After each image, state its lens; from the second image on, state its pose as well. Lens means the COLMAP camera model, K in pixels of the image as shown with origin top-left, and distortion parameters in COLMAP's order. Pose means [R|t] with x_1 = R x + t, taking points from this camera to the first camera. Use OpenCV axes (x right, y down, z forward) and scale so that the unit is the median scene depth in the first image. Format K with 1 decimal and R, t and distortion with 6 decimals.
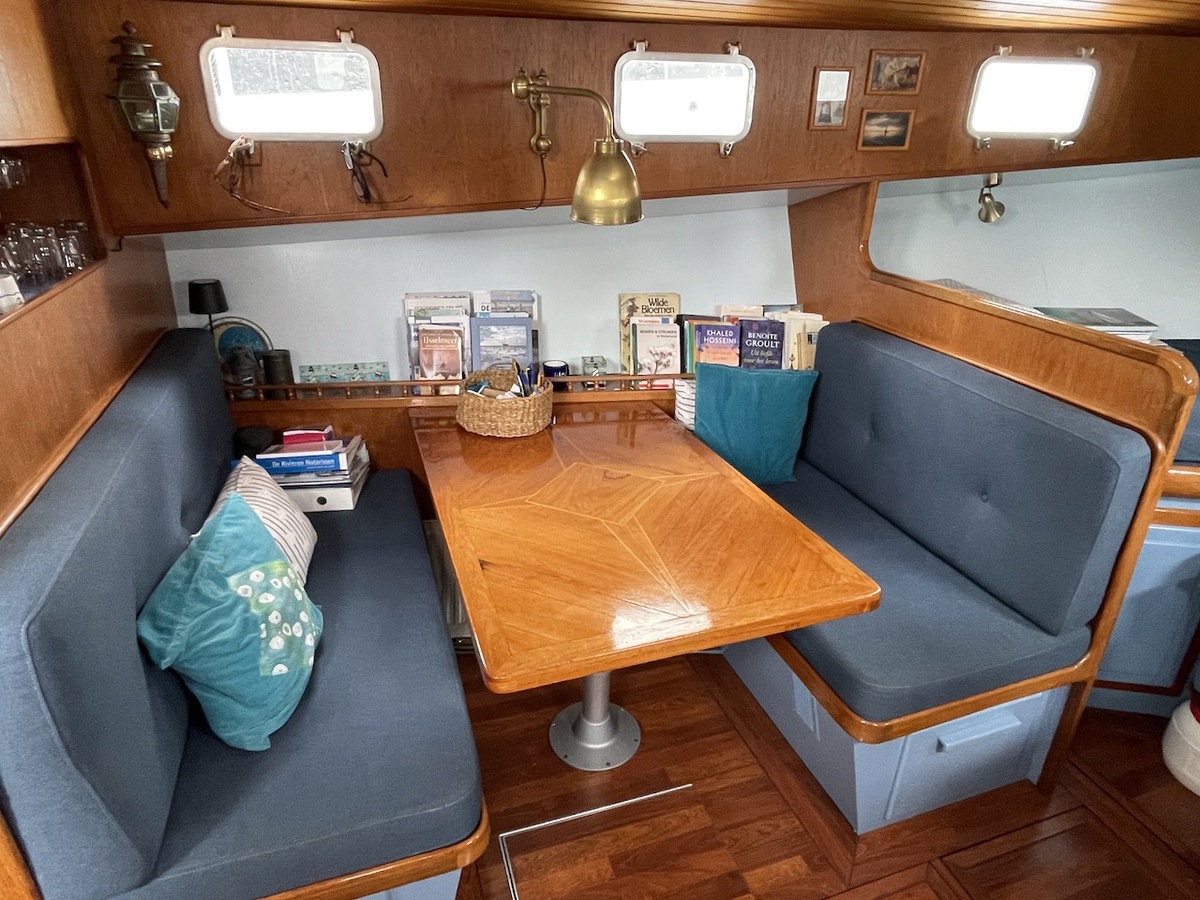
lens RADIAL K [[729.2, 0, 595.0], [0, 729.2, 447.5], [0, 0, 1]] dist [0.000813, -0.004315]
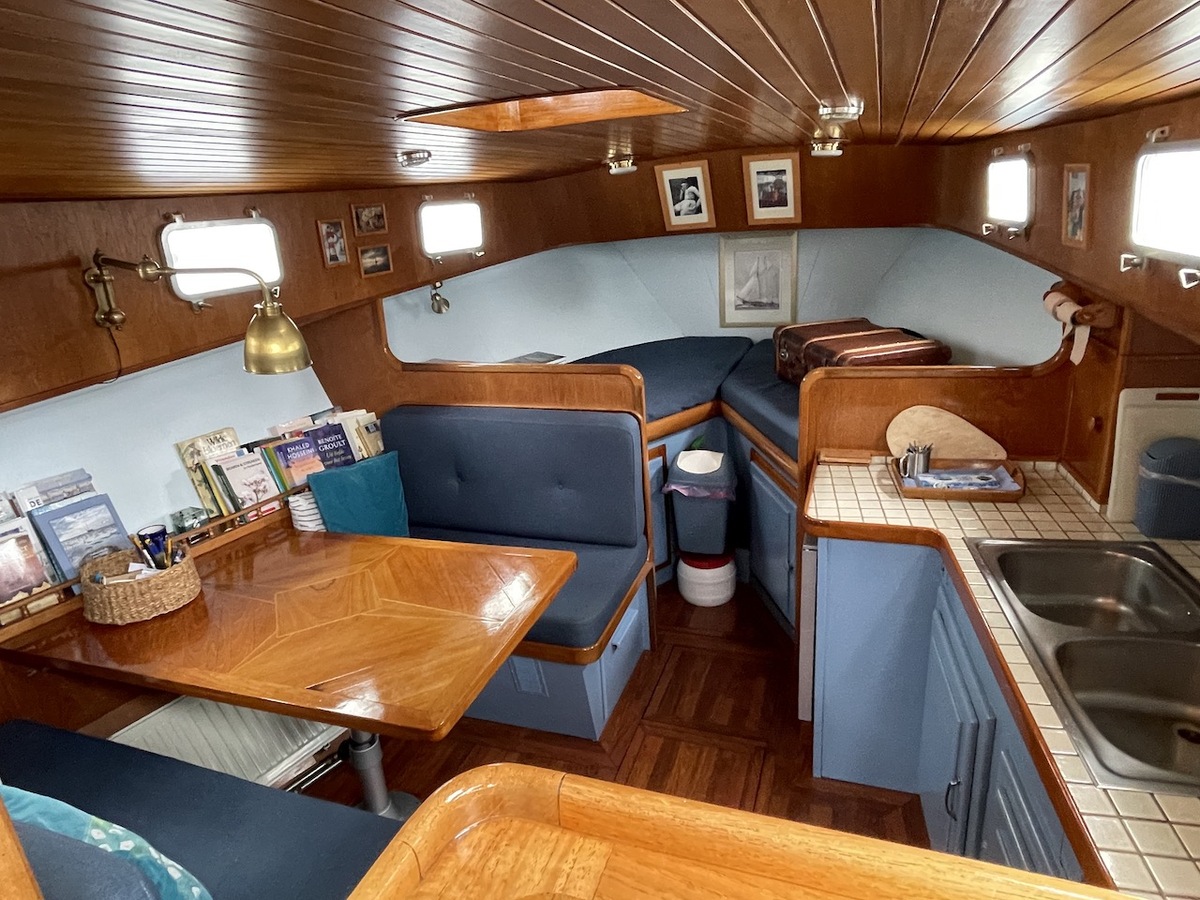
lens RADIAL K [[729.2, 0, 596.3], [0, 729.2, 449.2], [0, 0, 1]] dist [0.000813, -0.004315]
pose [[0.626138, -0.303608, 0.718174, -0.356240], [0.387671, 0.920380, 0.051101, -0.037746], [-0.676508, 0.246419, 0.693985, -0.075332]]
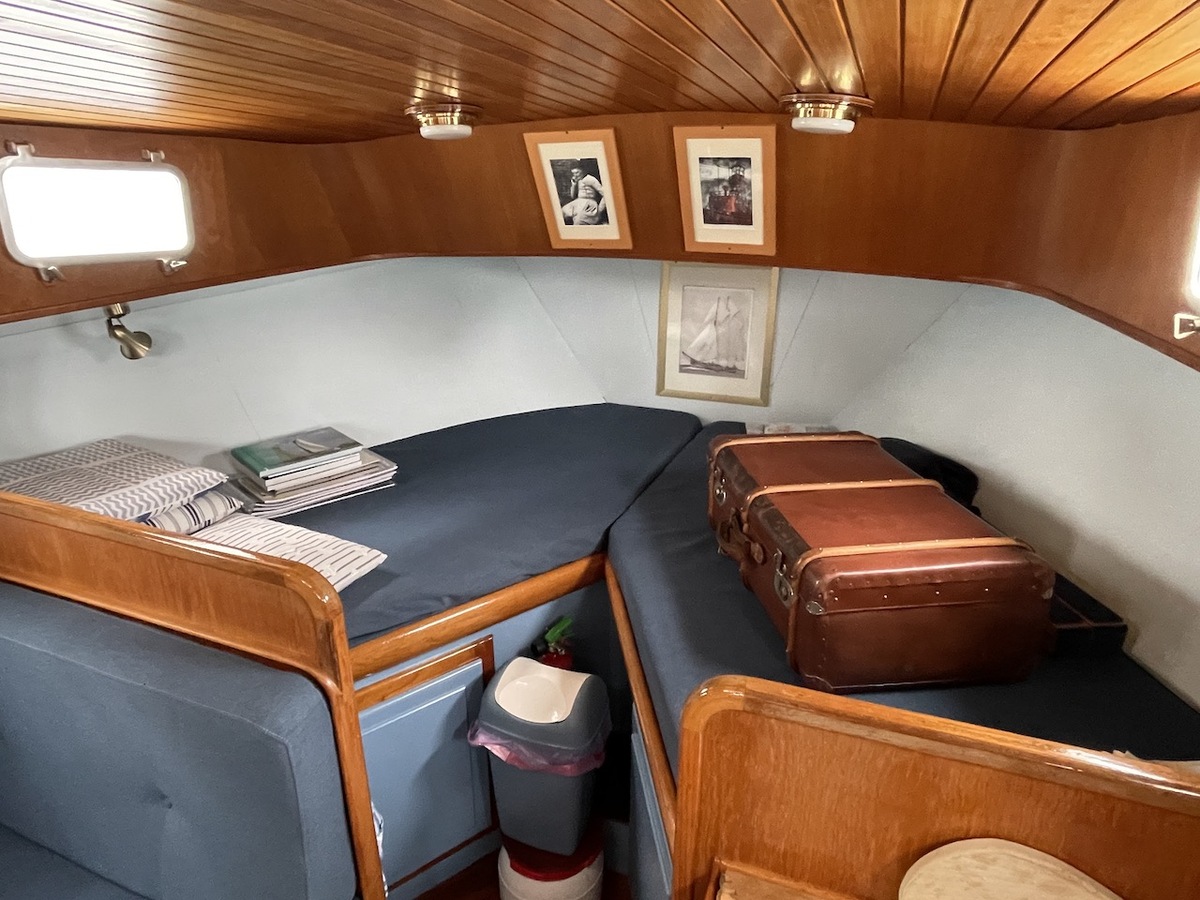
lens RADIAL K [[729.2, 0, 593.7], [0, 729.2, 447.2], [0, 0, 1]] dist [0.000813, -0.004315]
pose [[0.651795, -0.249150, 0.716301, 0.301727], [0.306175, 0.950553, 0.052027, -0.120639], [-0.693845, 0.185402, 0.695849, 0.154554]]
